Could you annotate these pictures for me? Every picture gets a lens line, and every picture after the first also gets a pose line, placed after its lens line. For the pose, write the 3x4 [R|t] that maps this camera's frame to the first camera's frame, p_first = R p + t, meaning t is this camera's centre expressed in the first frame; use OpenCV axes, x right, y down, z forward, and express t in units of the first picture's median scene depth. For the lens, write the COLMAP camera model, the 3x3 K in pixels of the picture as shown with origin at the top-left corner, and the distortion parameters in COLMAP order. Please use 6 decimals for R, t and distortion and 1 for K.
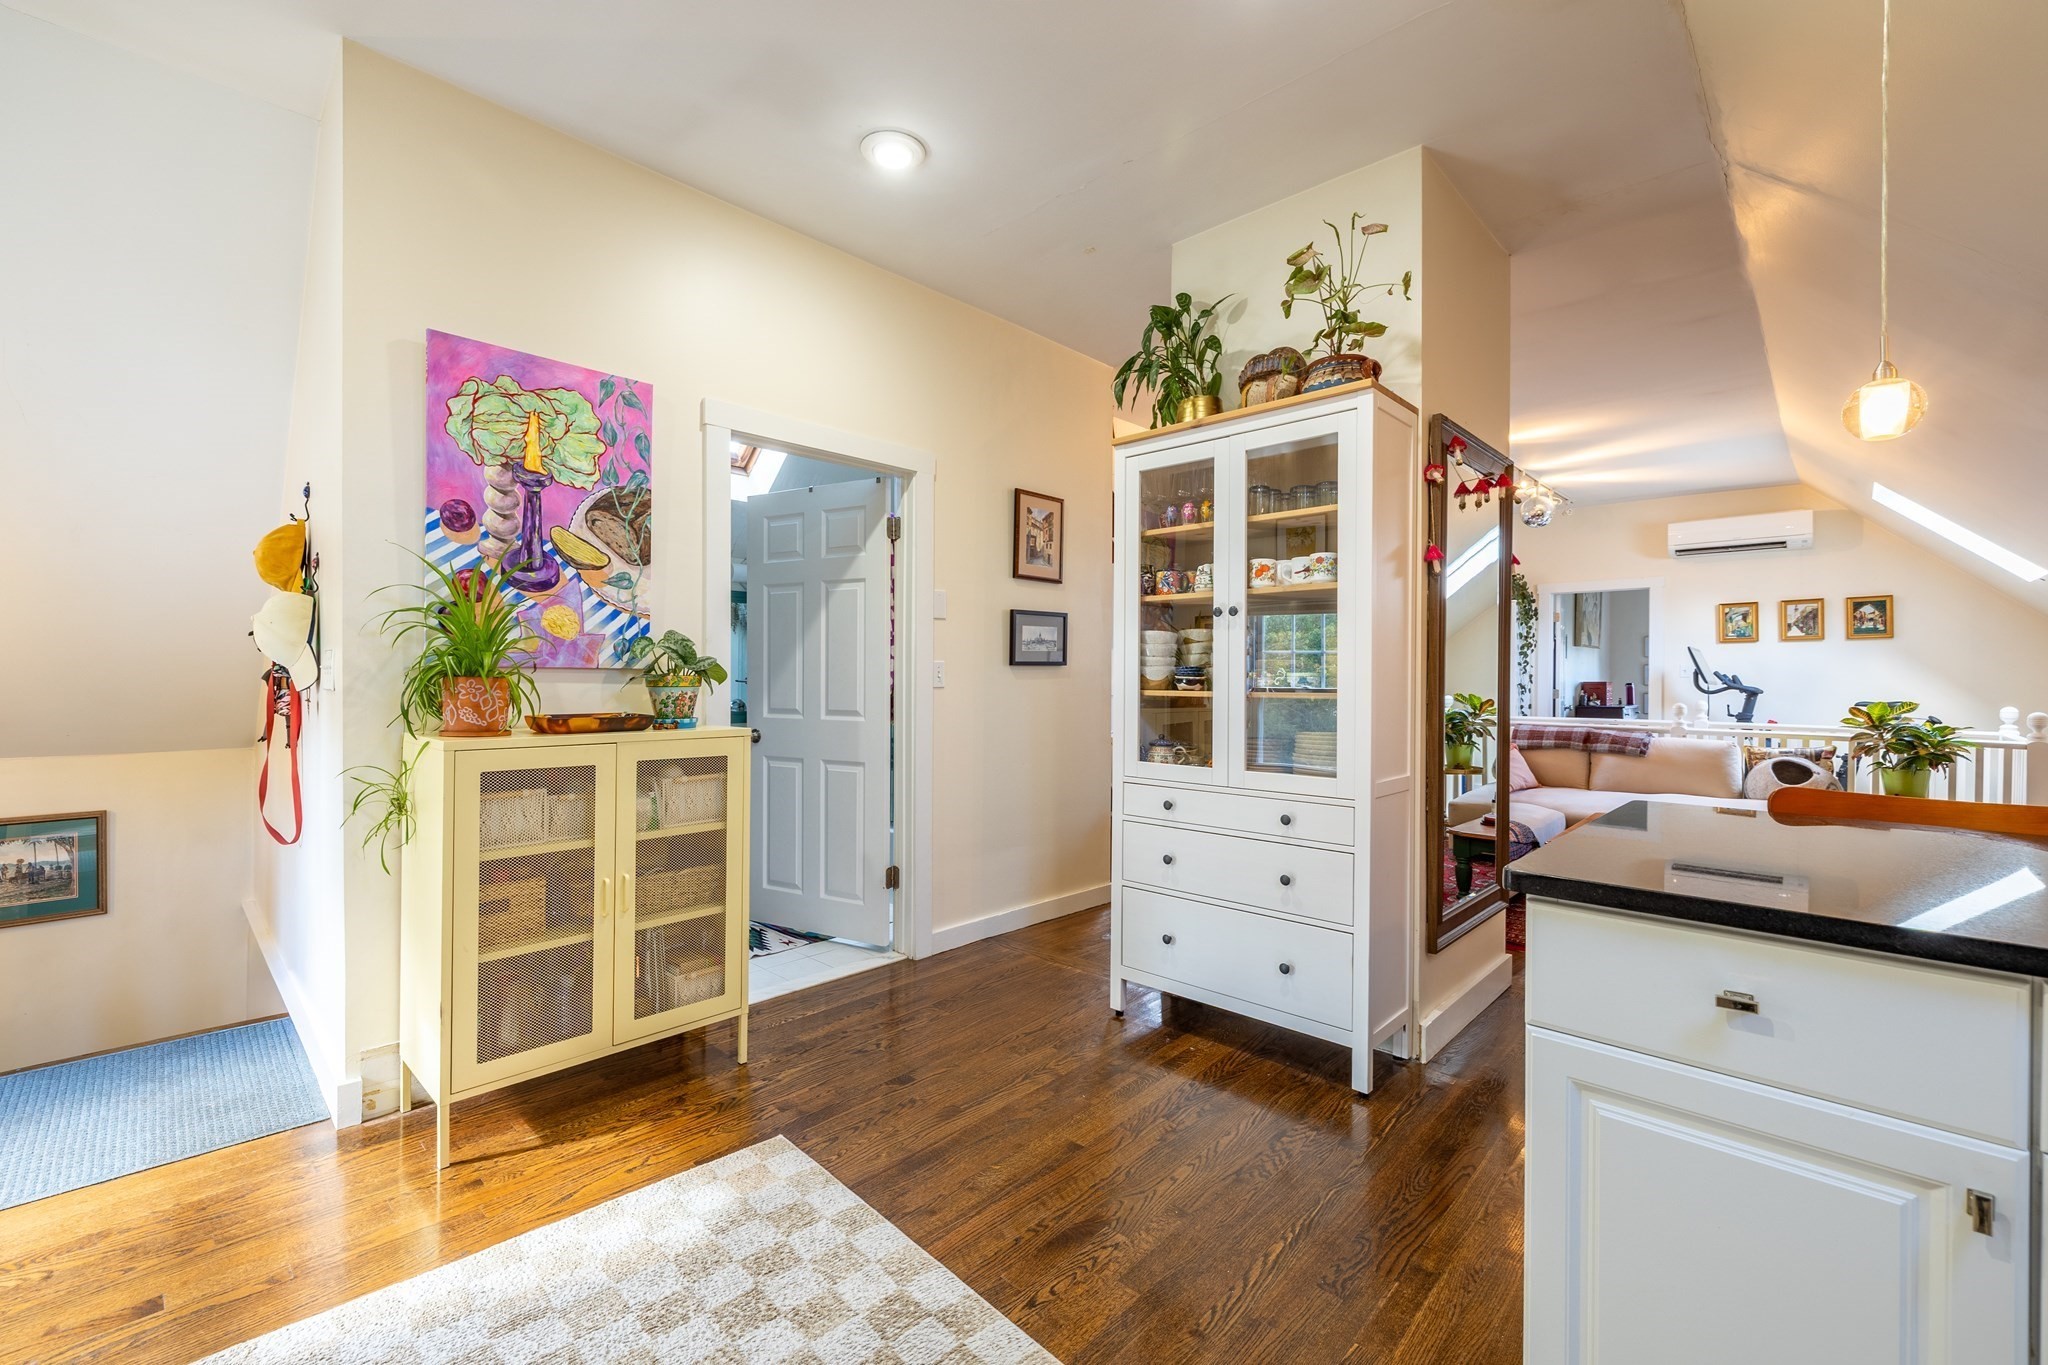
lens RADIAL K [[860.6, 0, 1014.8], [0, 860.6, 674.4], [0, 0, 1]] dist [0.000136, -0.000202]
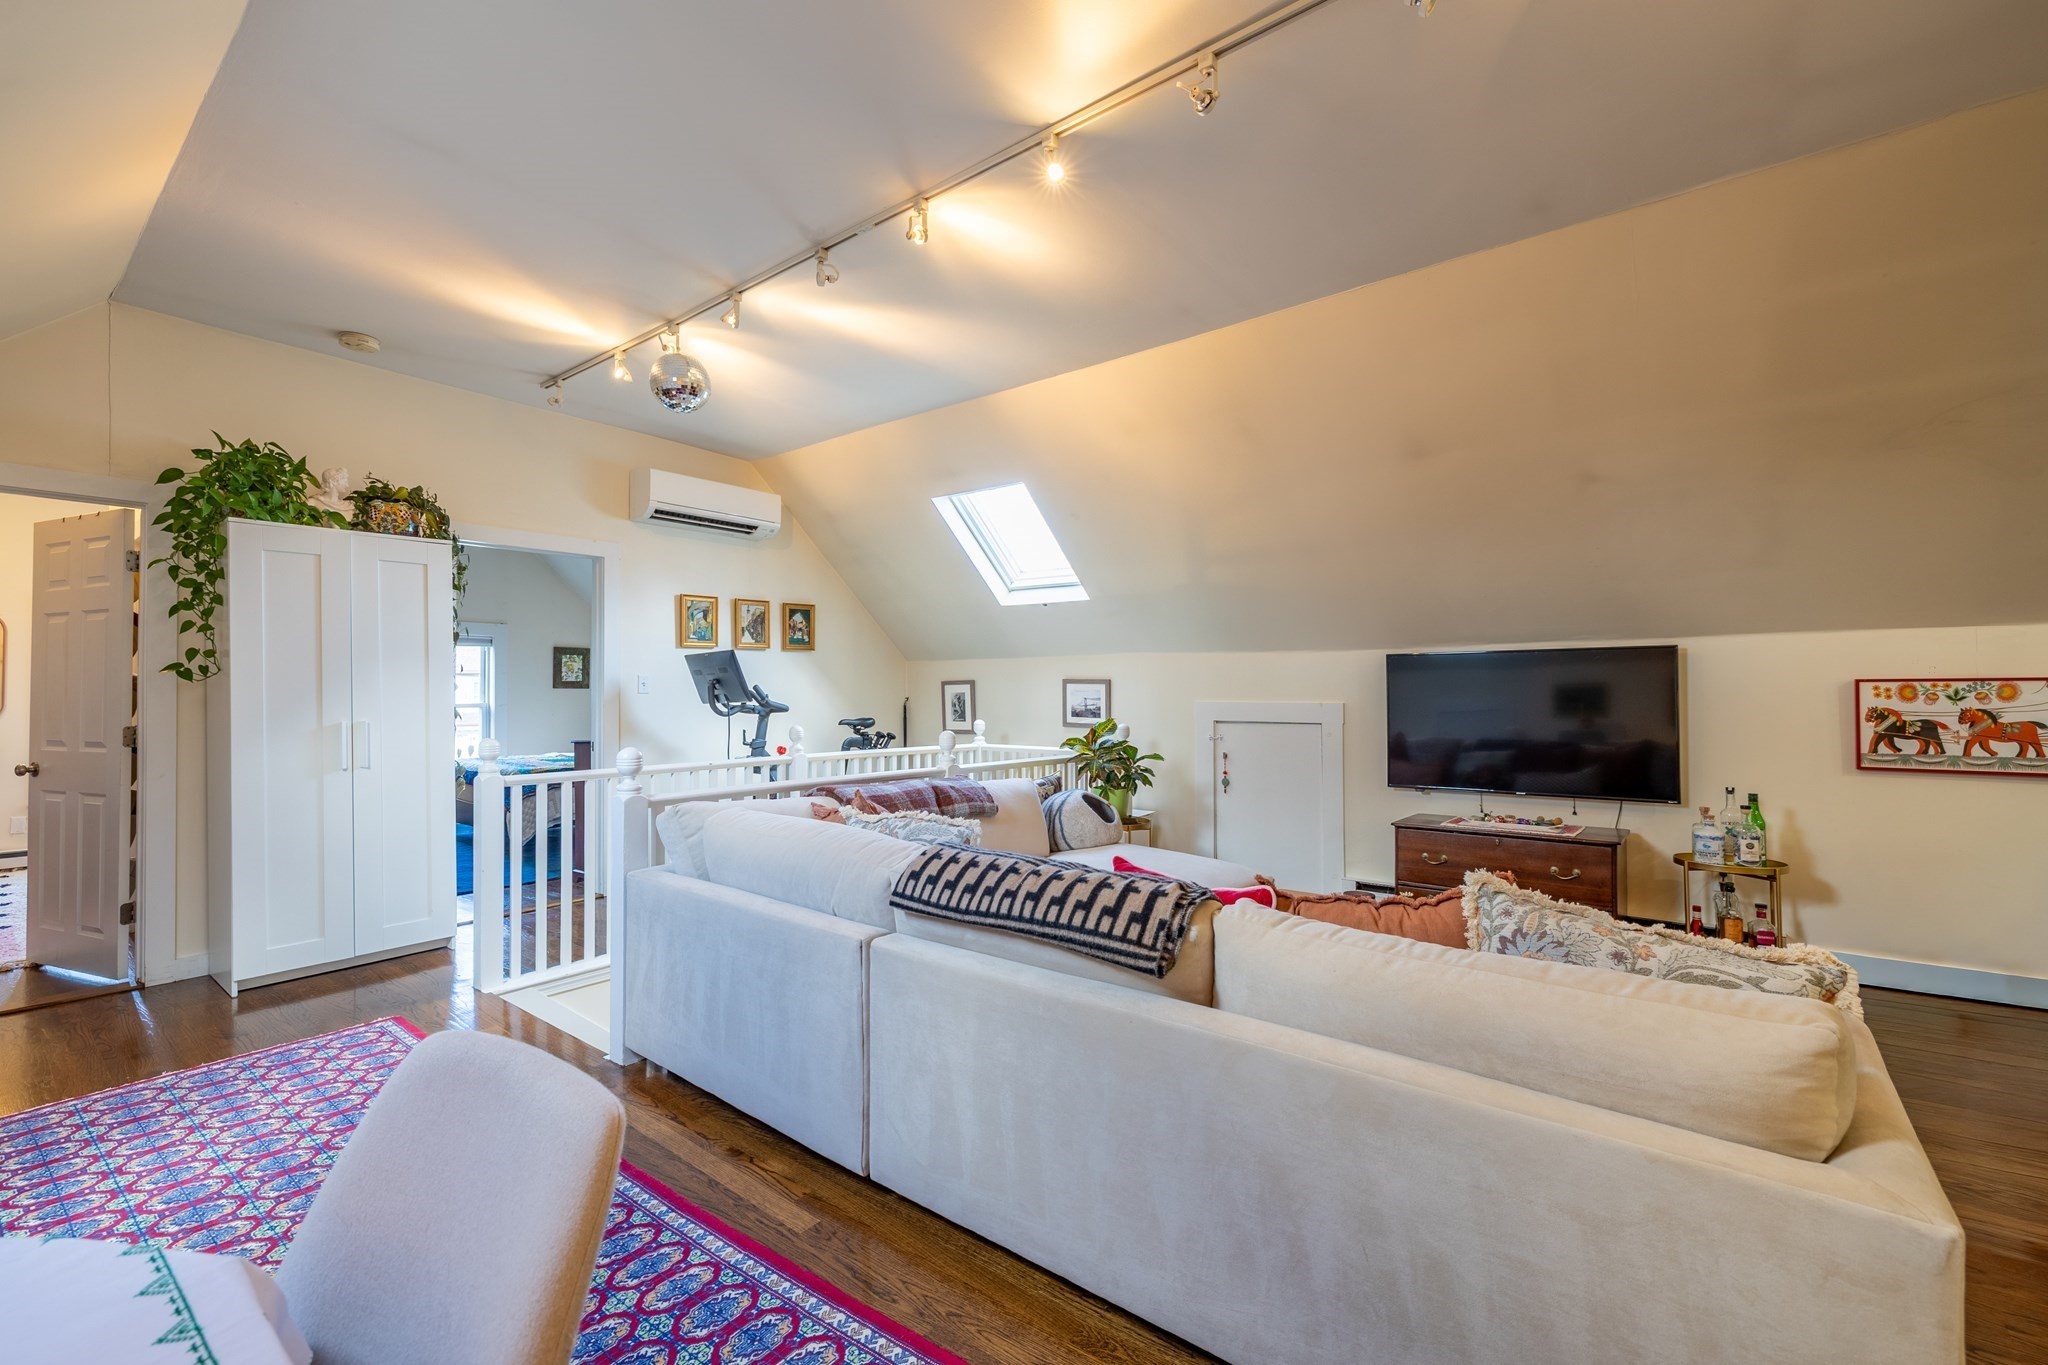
lens RADIAL K [[860.6, 0, 1008.0], [0, 860.6, 686.4], [0, 0, 1]] dist [0.000136, -0.000202]
pose [[-0.090380, 0.002778, 0.995904, 0.118476], [-0.000555, 0.999996, -0.002840, -0.000820], [-0.995907, -0.000809, -0.090378, 1.655048]]
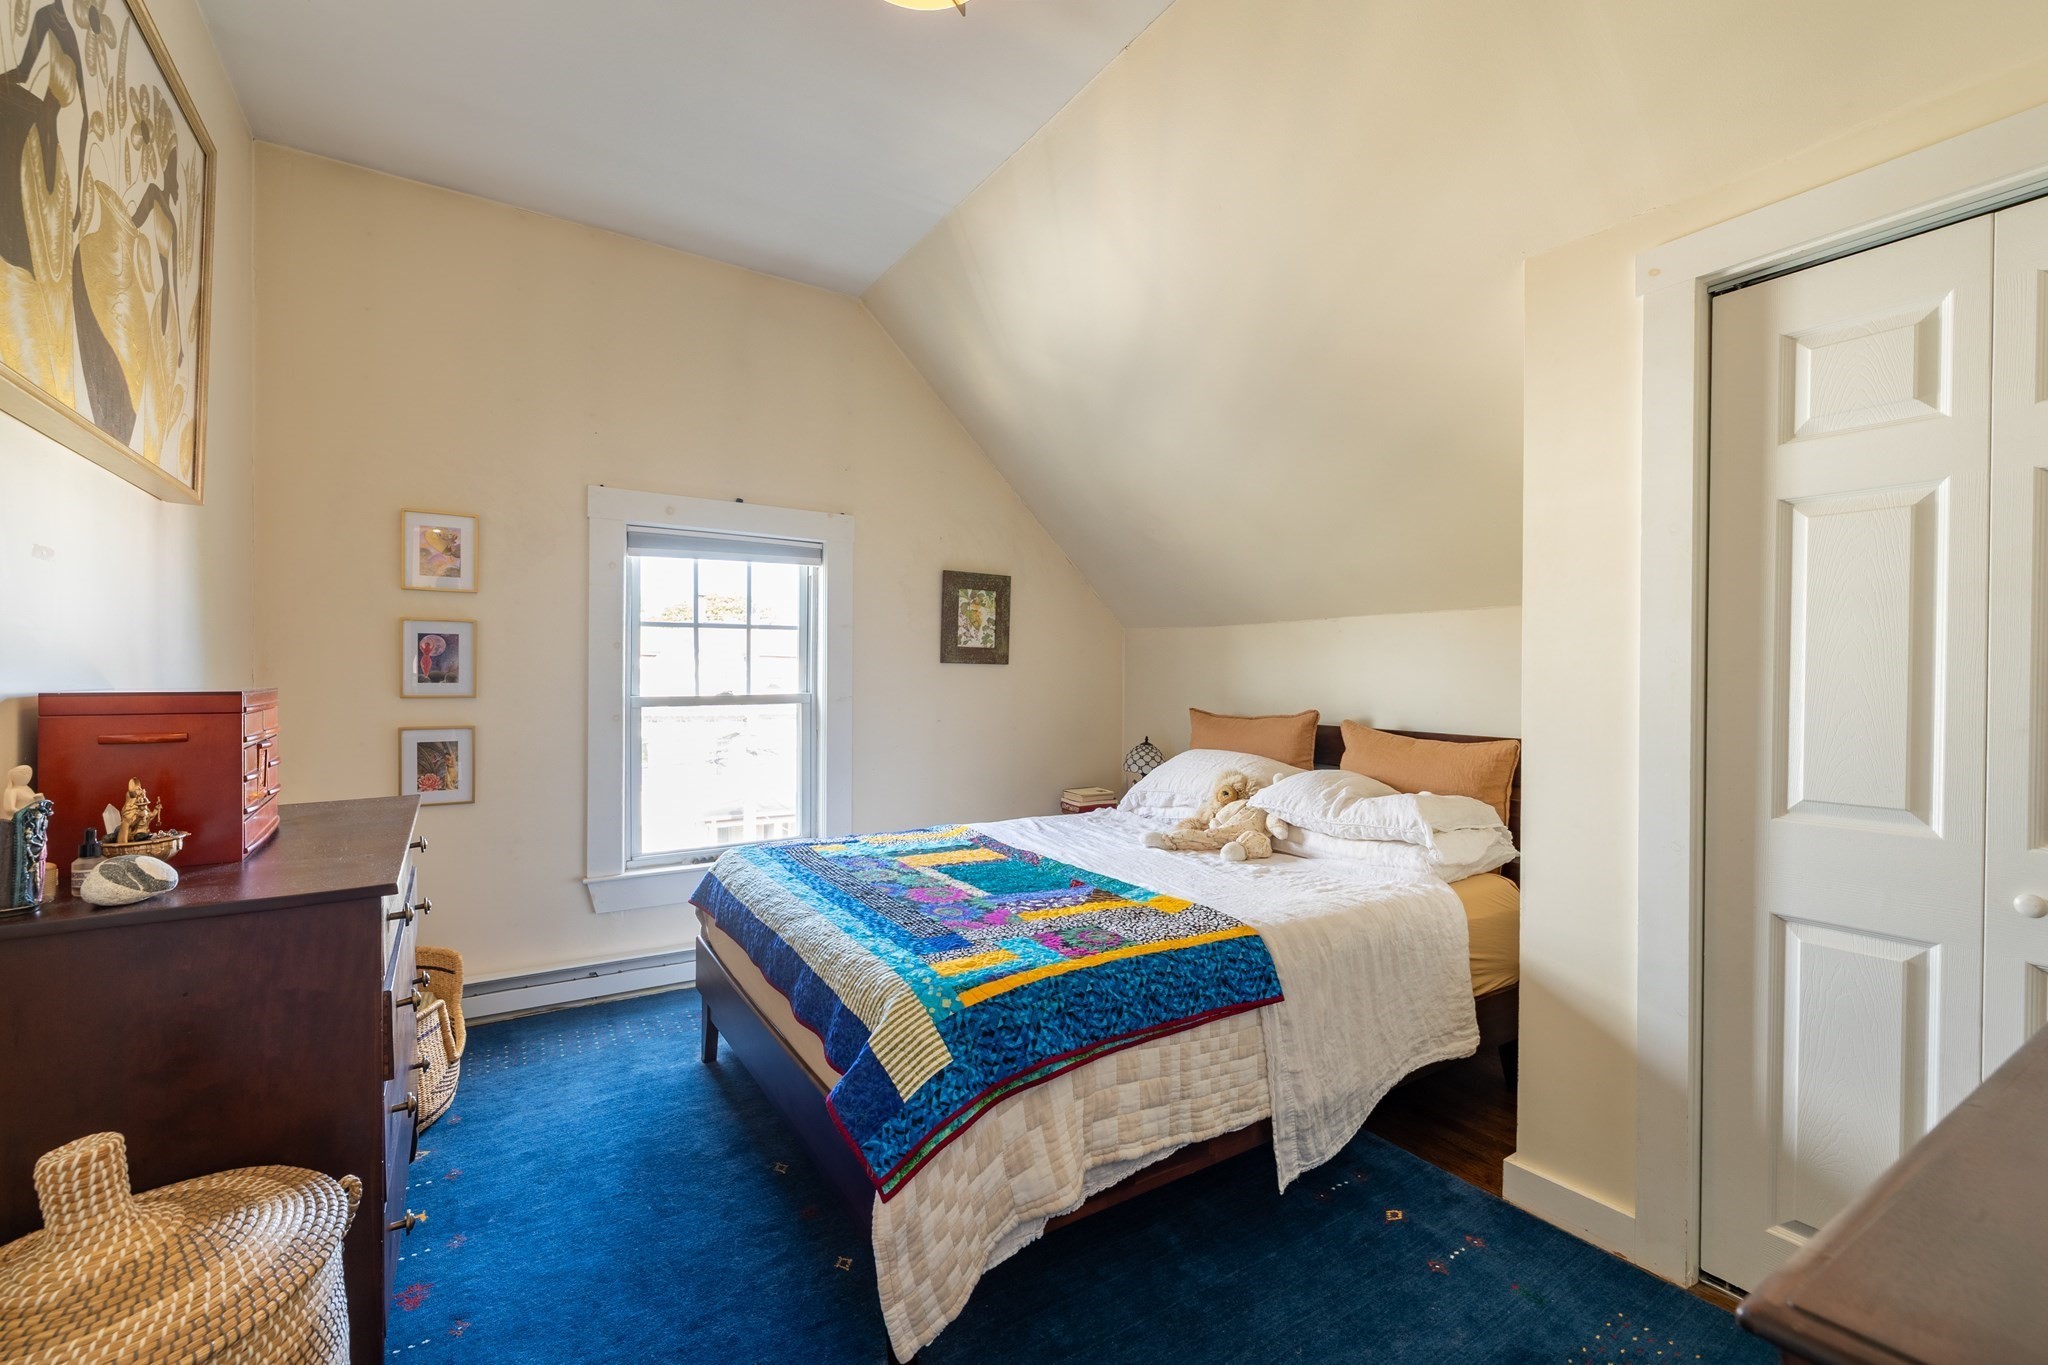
lens RADIAL K [[860.6, 0, 1026.6], [0, 860.6, 683.8], [0, 0, 1]] dist [0.000136, -0.000202]
pose [[0.216122, -0.010274, 0.976312, 1.628705], [-0.010353, 0.999864, 0.012814, 0.010276], [-0.976312, -0.012878, 0.215986, 2.380805]]
